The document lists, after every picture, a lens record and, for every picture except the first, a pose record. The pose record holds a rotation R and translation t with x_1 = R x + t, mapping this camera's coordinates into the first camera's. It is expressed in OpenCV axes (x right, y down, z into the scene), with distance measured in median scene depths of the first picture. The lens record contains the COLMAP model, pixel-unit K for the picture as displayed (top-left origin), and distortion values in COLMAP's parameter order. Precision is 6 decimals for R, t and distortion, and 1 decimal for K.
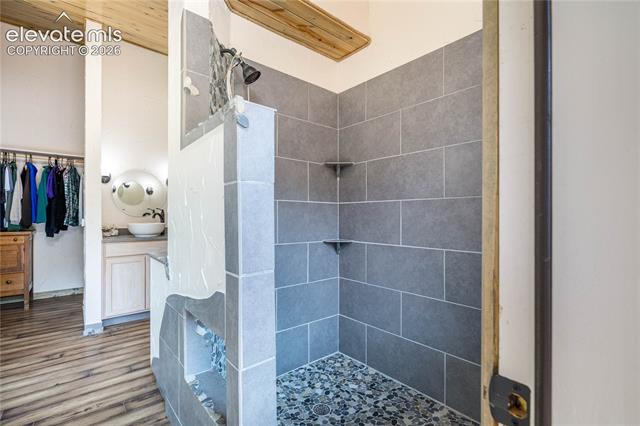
lens RADIAL K [[308.1, 0, 320.0], [0, 308.1, 213.0], [0, 0, 1]] dist [-0.002844, 0.000349]
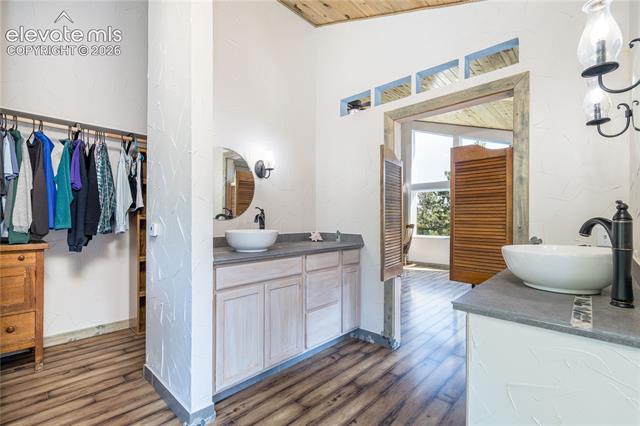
lens RADIAL K [[301.4, 0, 307.6], [0, 301.4, 215.2], [0, 0, 1]] dist [-0.000301, -0.000273]
pose [[0.993532, 0.004134, 0.113476, -0.476992], [-0.004806, 0.999973, 0.005641, -0.002765], [-0.113450, -0.006150, 0.993525, 0.334010]]
